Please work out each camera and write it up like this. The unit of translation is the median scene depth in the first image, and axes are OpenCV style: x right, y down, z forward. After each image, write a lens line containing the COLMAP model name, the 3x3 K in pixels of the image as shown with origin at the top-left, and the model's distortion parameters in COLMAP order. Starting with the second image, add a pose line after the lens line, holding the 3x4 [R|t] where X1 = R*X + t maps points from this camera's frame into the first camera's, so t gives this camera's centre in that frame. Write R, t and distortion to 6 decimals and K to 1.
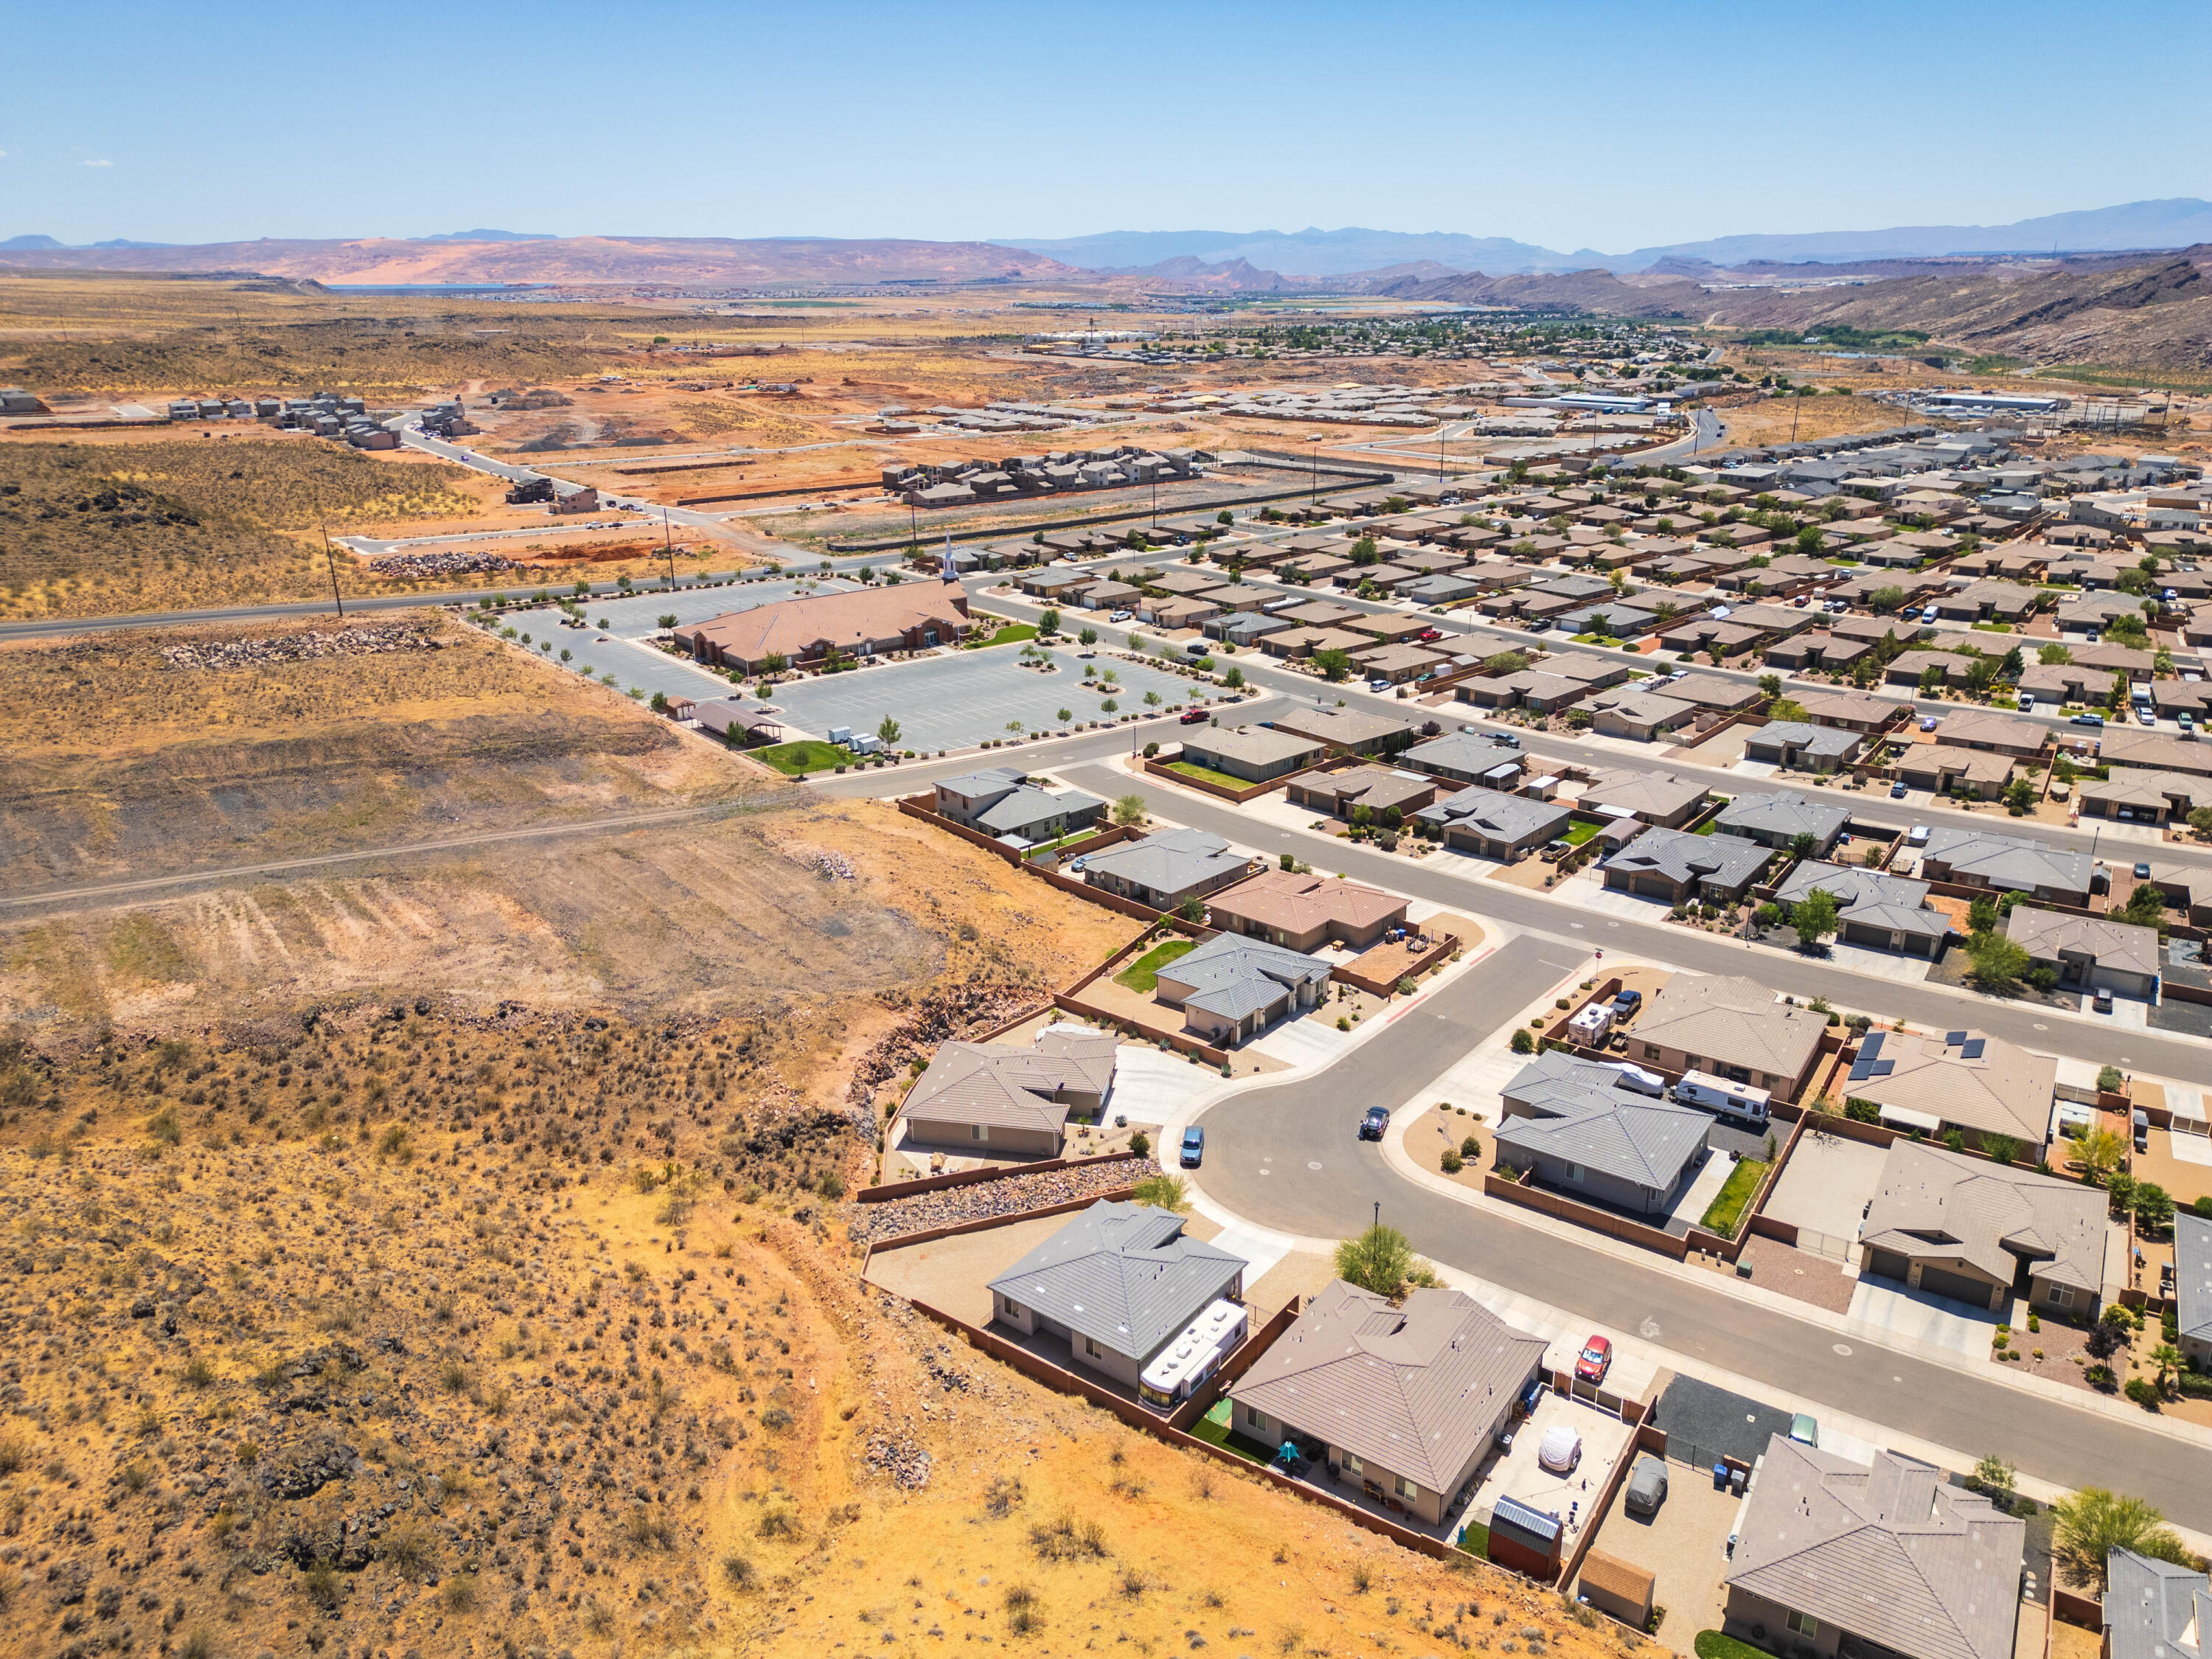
lens RADIAL K [[1567.2, 0, 1109.1], [0, 1567.2, 783.6], [0, 0, 1]] dist [0.128832, -0.226513]
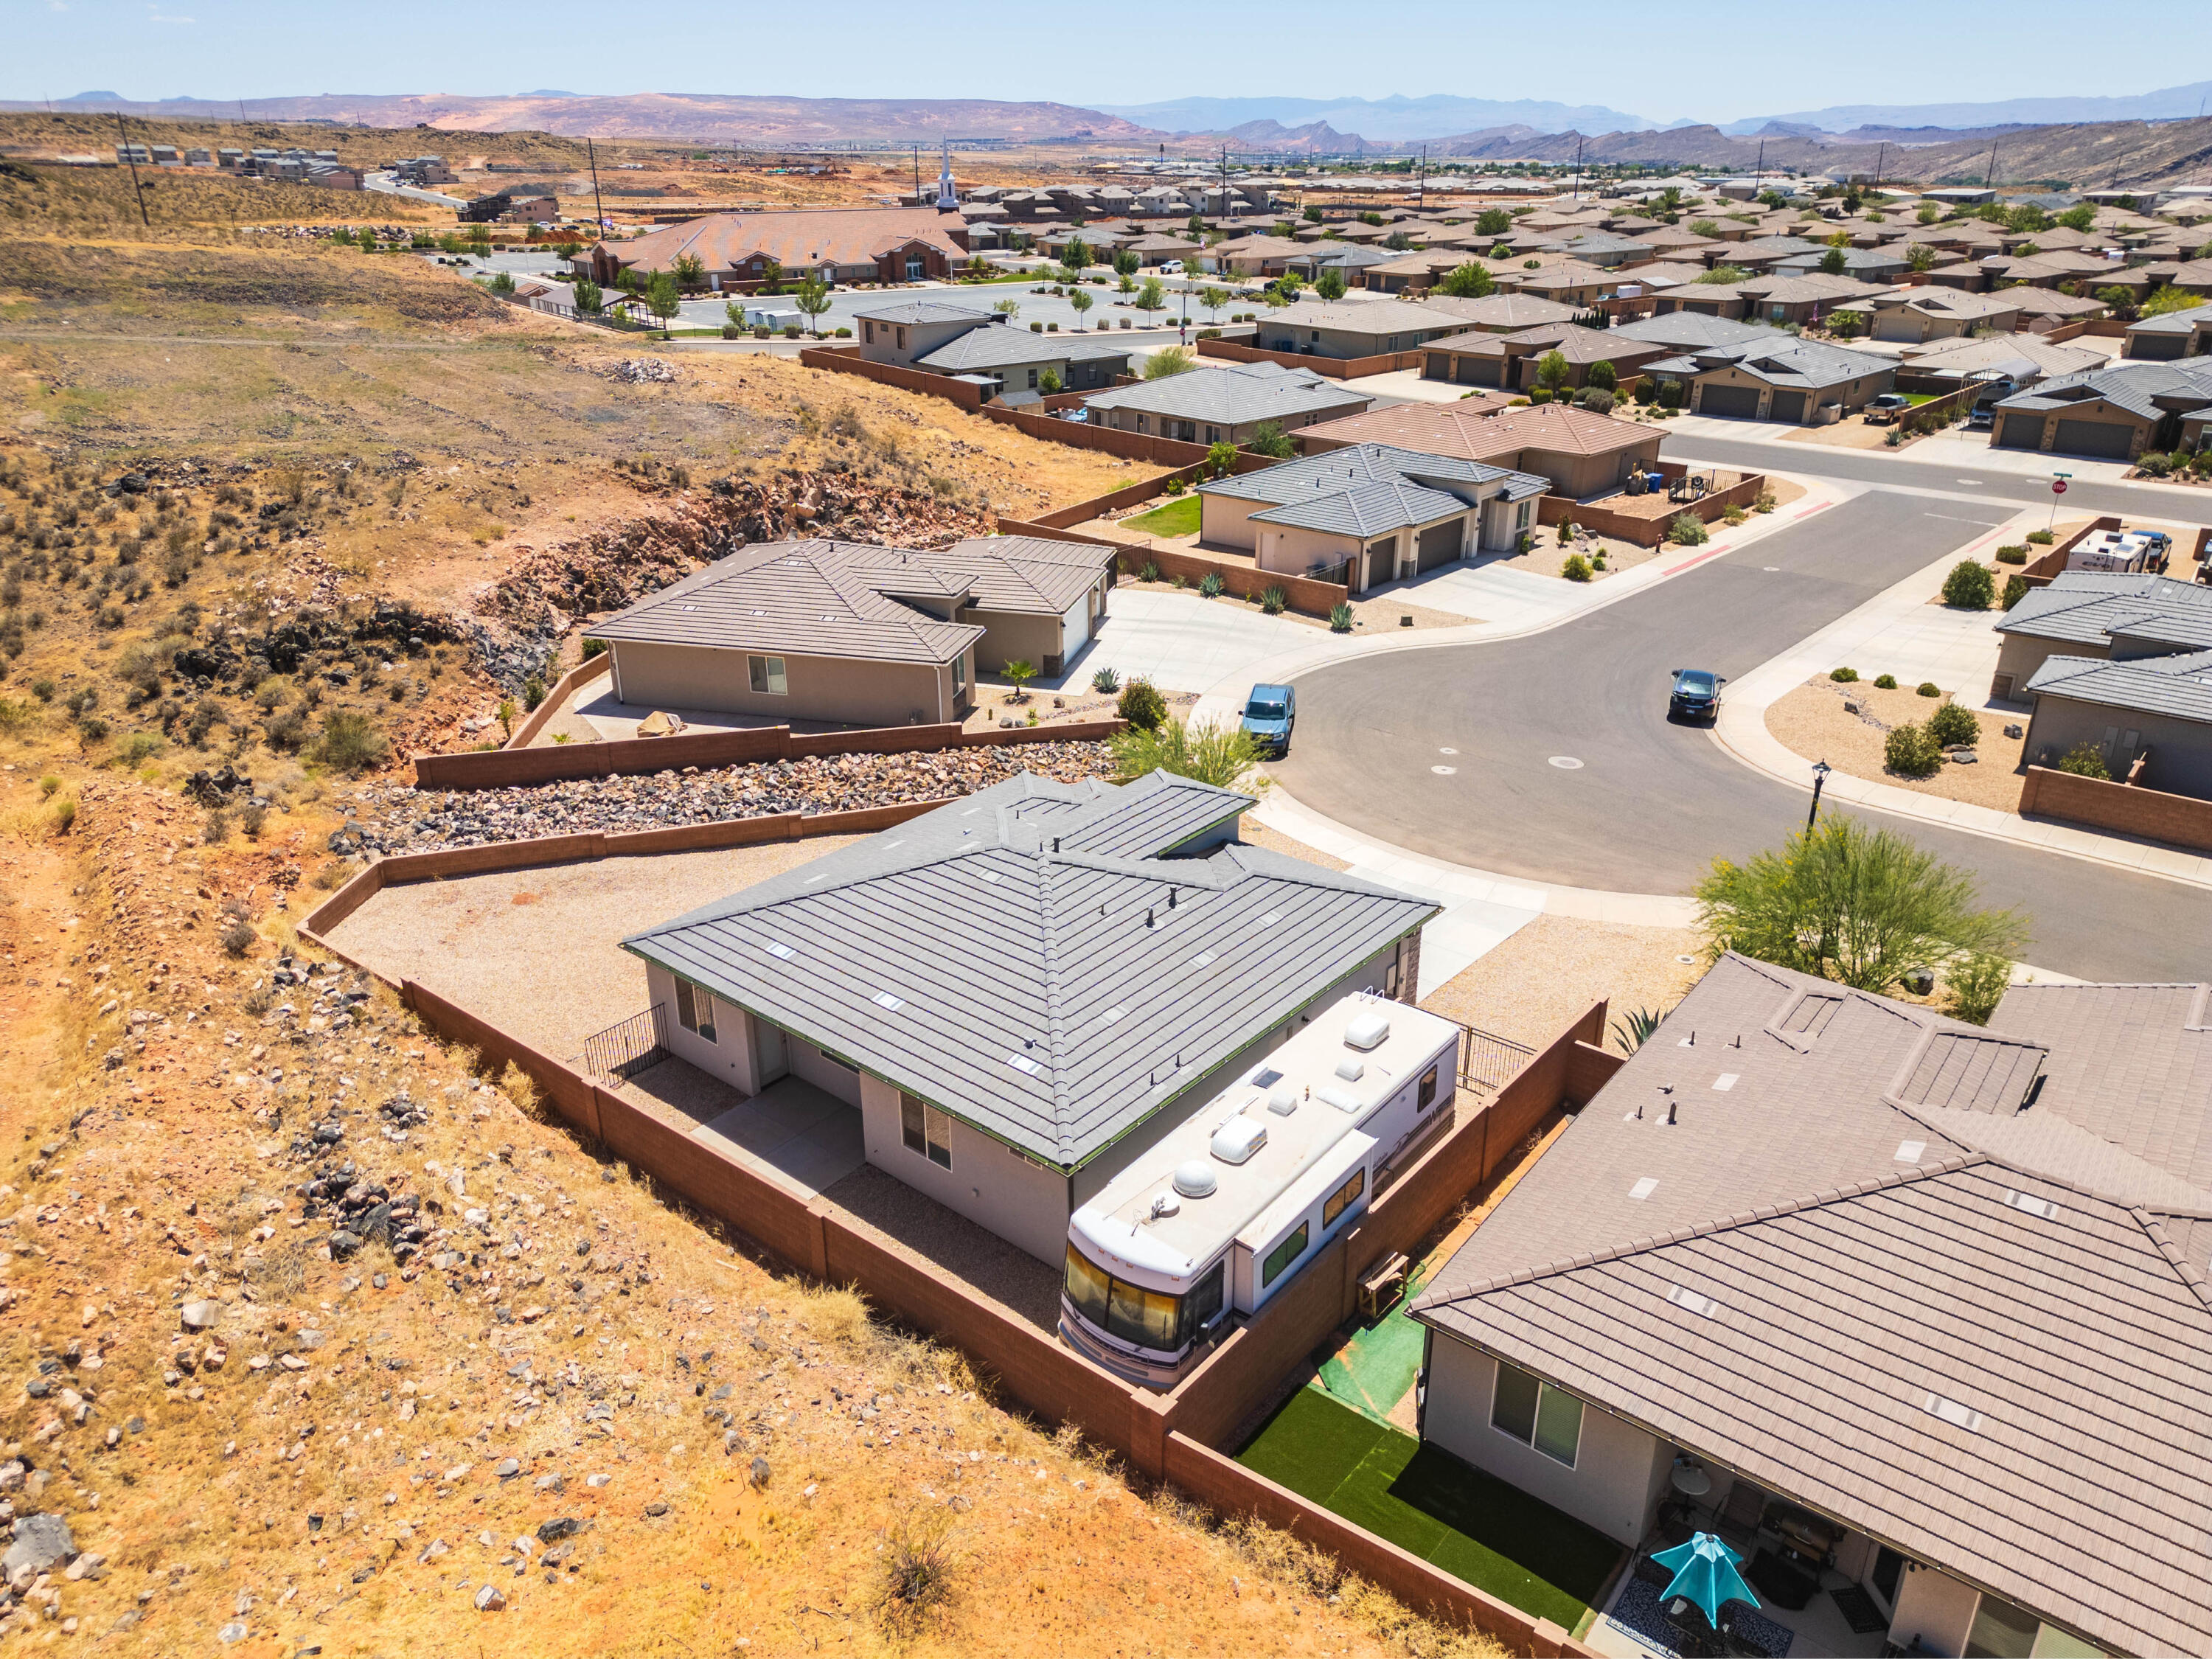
lens RADIAL K [[1555.9, 0, 1106.0], [0, 1555.9, 829.5], [0, 0, 1]] dist [0.063437, -0.065709]
pose [[0.998937, 0.024954, -0.038752, 0.025802], [-0.020972, 0.994770, 0.099966, 0.214681], [0.041044, -0.099047, 0.994236, 0.570971]]
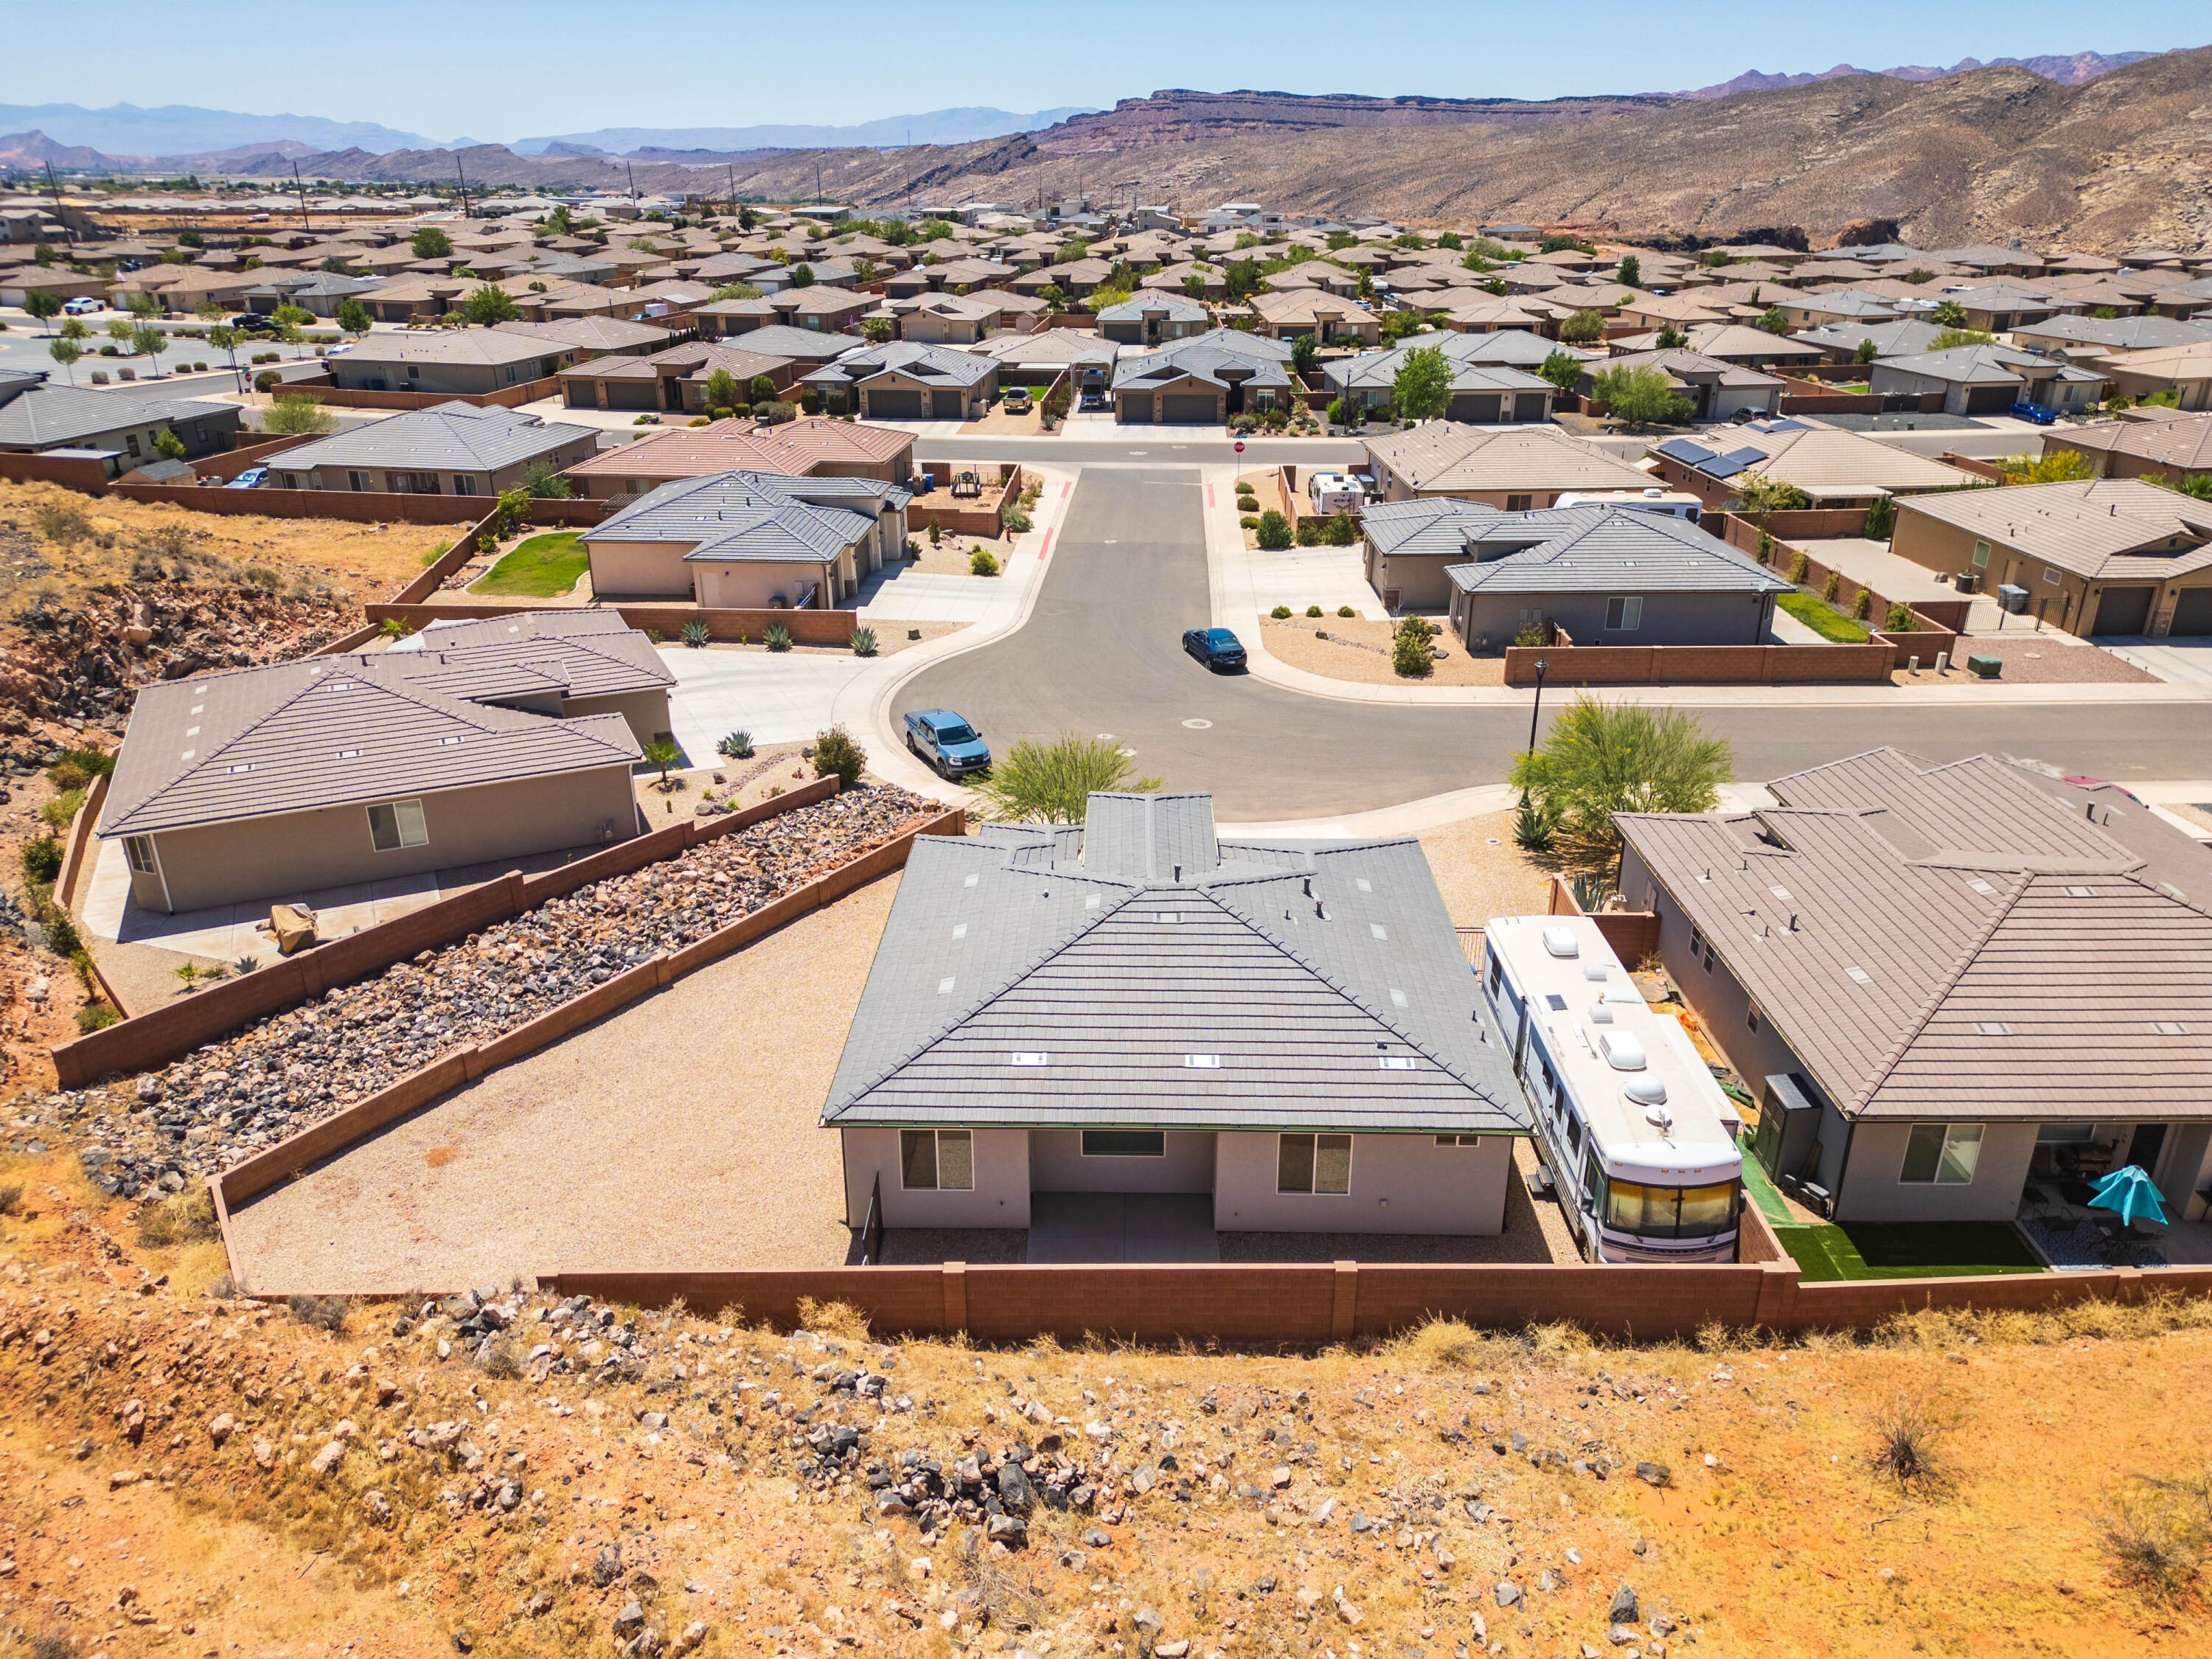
lens RADIAL K [[1555.9, 0, 1106.0], [0, 1555.9, 829.5], [0, 0, 1]] dist [0.063437, -0.065709]
pose [[0.805355, -0.225147, 0.548372, -0.142161], [0.176689, 0.974189, 0.140486, 0.197865], [-0.565848, -0.016250, 0.824349, 0.623649]]
